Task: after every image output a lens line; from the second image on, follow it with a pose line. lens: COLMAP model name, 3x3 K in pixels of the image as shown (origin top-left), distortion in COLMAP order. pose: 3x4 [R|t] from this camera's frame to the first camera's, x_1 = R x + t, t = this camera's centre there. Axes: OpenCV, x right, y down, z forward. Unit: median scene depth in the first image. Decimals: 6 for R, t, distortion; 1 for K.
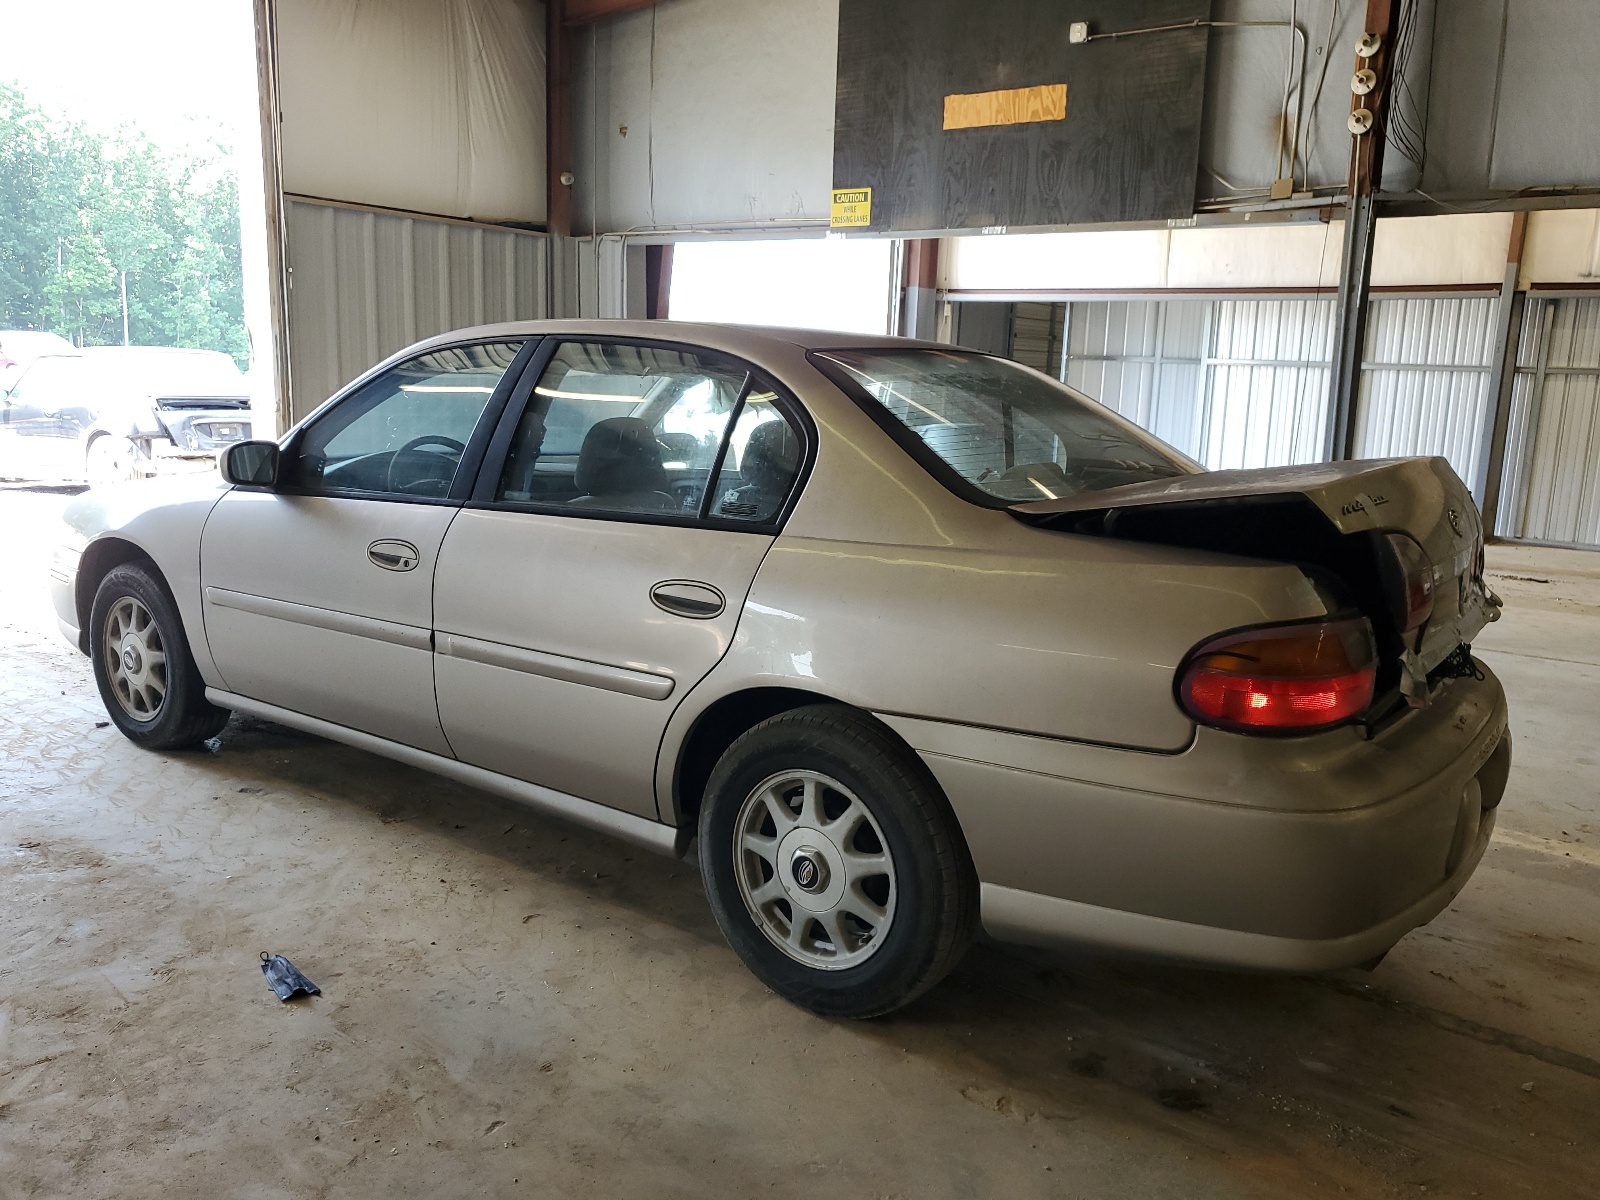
lens RADIAL K [[1286.3, 0, 800.0], [0, 1286.3, 600.0], [0, 0, 1]] dist [-0.010208, 0.056720]
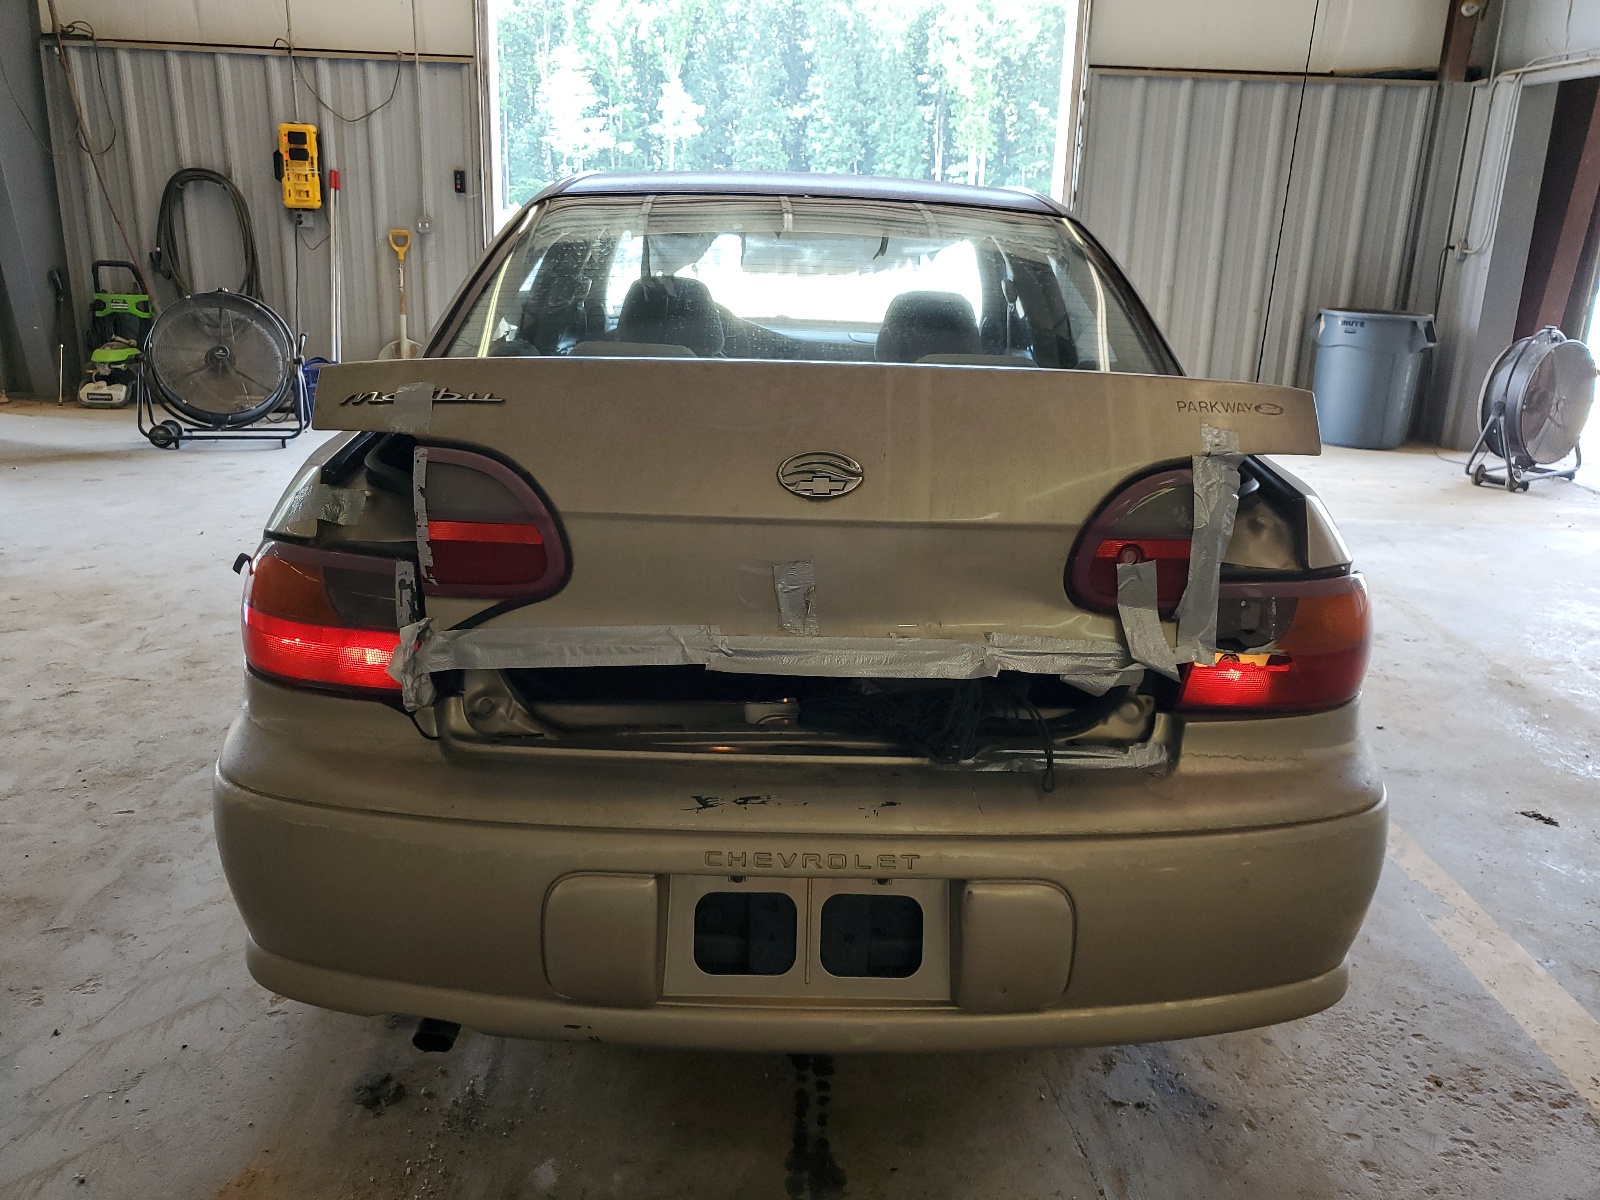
lens RADIAL K [[1286.3, 0, 800.0], [0, 1286.3, 600.0], [0, 0, 1]] dist [-0.010208, 0.056720]
pose [[0.591740, 0.216508, -0.776511, 0.314281], [-0.160198, 0.975629, 0.149948, -0.025054], [0.790051, 0.035665, 0.612003, 0.216407]]
